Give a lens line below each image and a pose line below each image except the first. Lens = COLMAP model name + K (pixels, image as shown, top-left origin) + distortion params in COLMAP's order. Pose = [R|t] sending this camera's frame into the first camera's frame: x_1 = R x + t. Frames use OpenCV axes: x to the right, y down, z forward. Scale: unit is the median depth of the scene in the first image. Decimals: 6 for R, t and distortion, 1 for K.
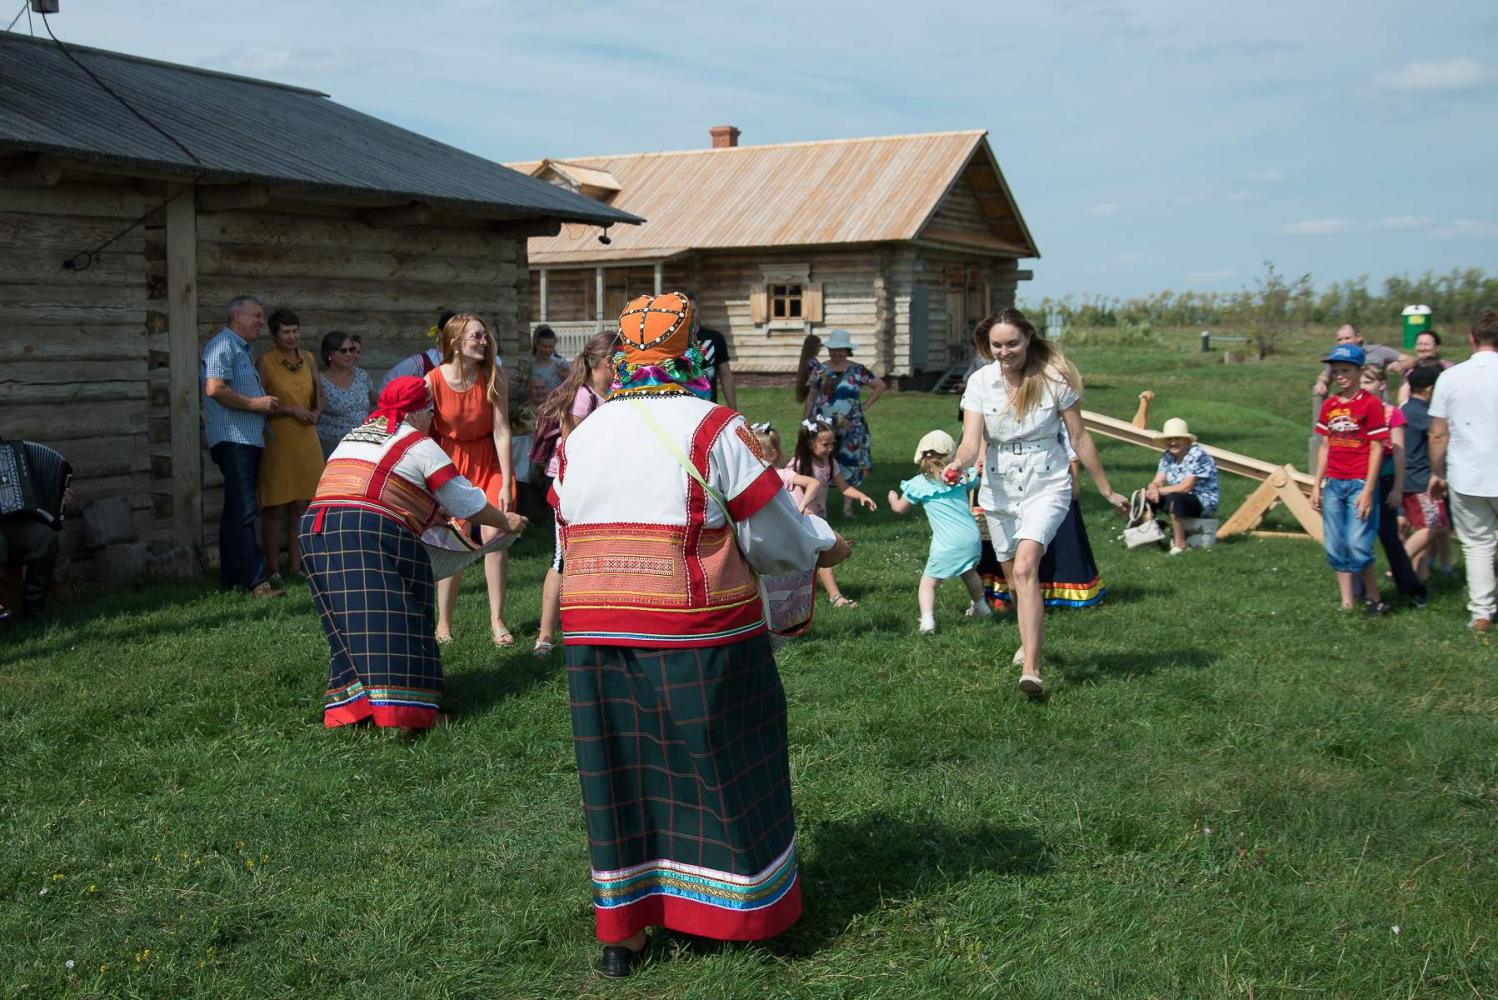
lens RADIAL K [[1869.3, 0, 705.4], [0, 1869.3, 417.6], [0, 0, 1]] dist [-0.013187, 0.000000]
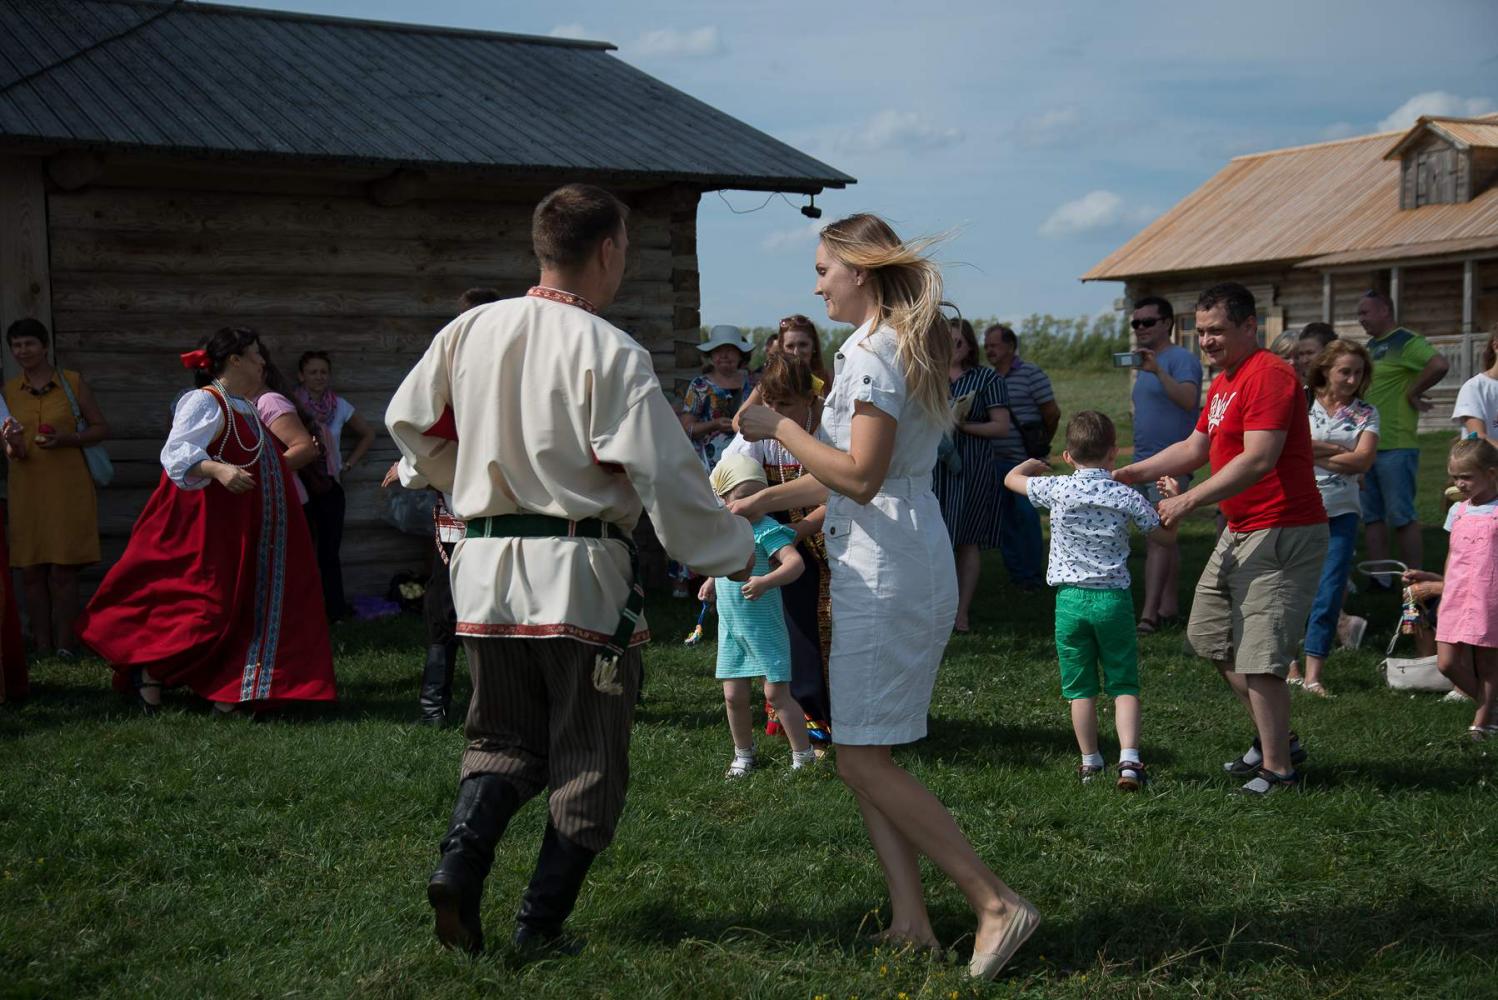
lens RADIAL K [[2118.4, 0, 746.4], [0, 2118.4, 525.4], [0, 0, 1]] dist [0.179067, 0.000000]
pose [[0.840479, 0.023783, -0.541322, 0.426888], [-0.009327, 0.999523, 0.029433, 0.002119], [0.541764, -0.019689, 0.840300, 0.338963]]
